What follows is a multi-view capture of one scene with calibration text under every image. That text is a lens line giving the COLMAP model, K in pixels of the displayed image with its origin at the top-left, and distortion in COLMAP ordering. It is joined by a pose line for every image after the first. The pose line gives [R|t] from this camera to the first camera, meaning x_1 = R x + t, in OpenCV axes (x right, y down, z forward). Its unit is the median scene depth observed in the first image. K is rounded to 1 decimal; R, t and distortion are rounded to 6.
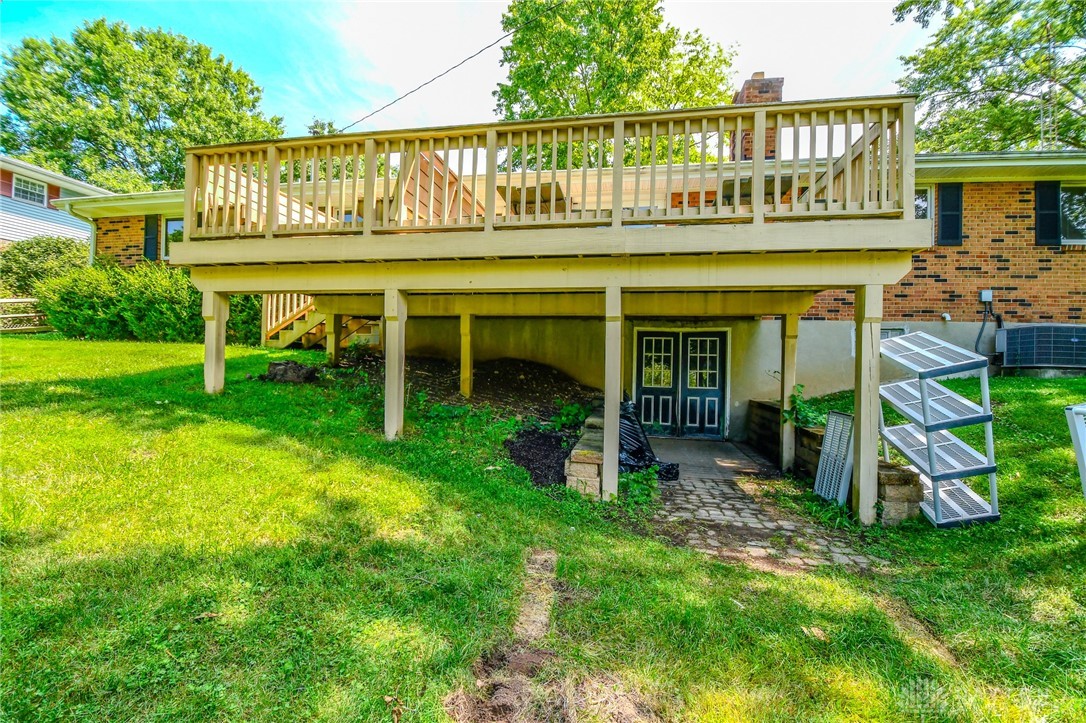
lens RADIAL K [[472.8, 0, 540.6], [0, 472.8, 359.2], [0, 0, 1]] dist [0.015172, -0.019815]
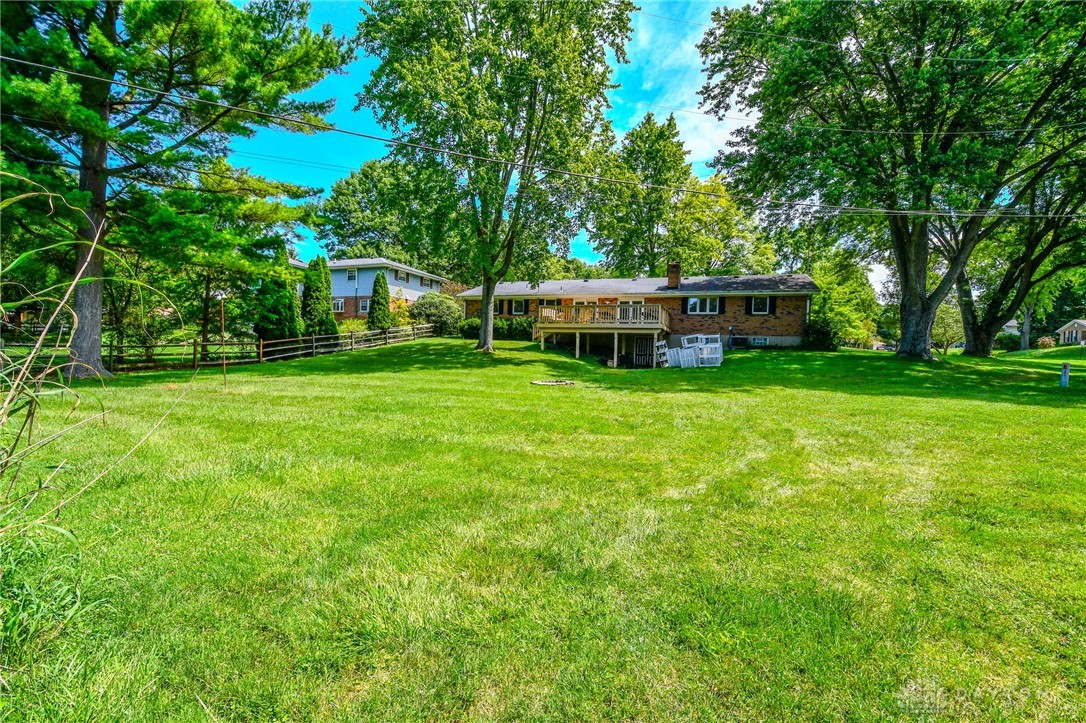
lens RADIAL K [[472.8, 0, 540.6], [0, 472.8, 359.2], [0, 0, 1]] dist [0.015172, -0.019815]
pose [[0.982007, 0.009817, -0.188590, 0.348262], [-0.006166, 0.999782, 0.019937, 0.070210], [0.188745, -0.018415, 0.981853, -5.042574]]
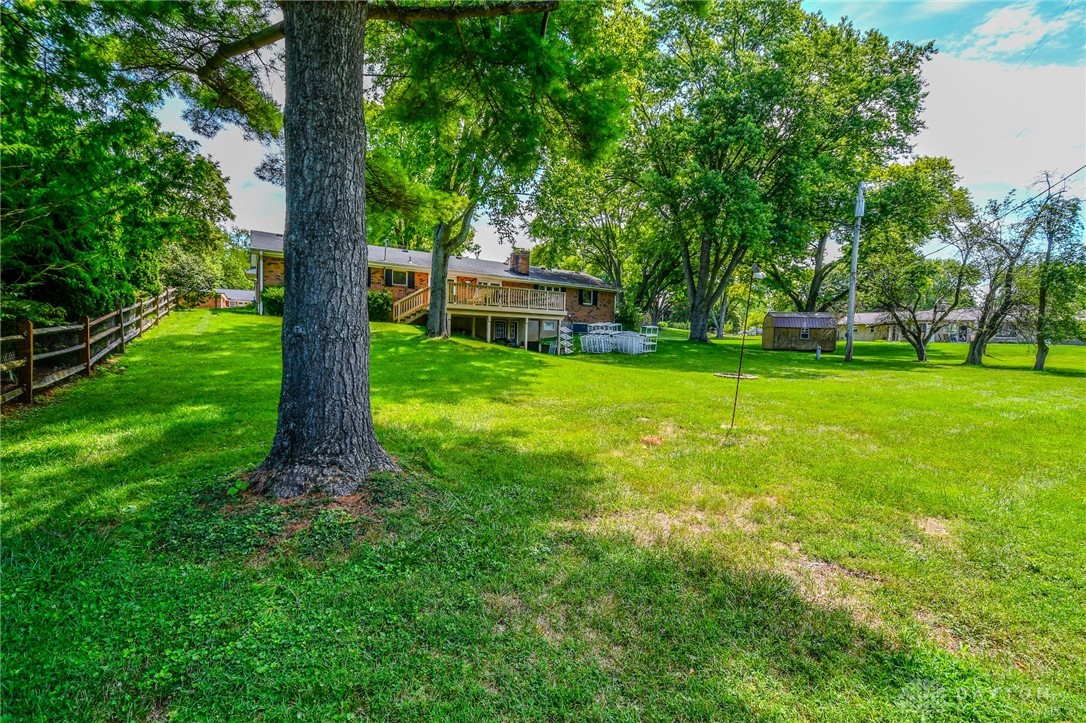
lens RADIAL K [[470.7, 0, 535.7], [0, 470.7, 362.2], [0, 0, 1]] dist [0.012574, -0.000189]
pose [[0.752878, -0.030977, 0.657431, -3.576975], [-0.020925, 0.997260, 0.070953, -0.022937], [-0.657827, -0.067176, 0.750167, -3.443475]]
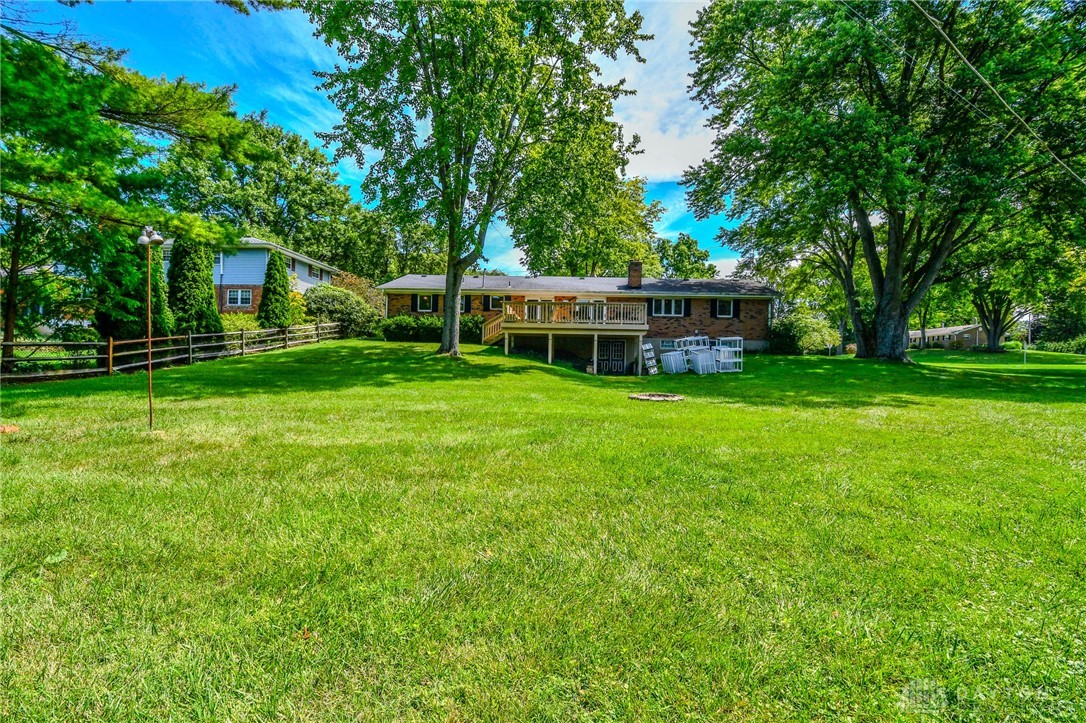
lens RADIAL K [[472.8, 0, 540.6], [0, 472.8, 359.2], [0, 0, 1]] dist [0.015172, -0.019815]
pose [[0.993766, 0.002946, 0.111451, -1.032735], [-0.003539, 0.999981, 0.005118, 0.097376], [-0.111434, -0.005480, 0.993757, -4.124335]]
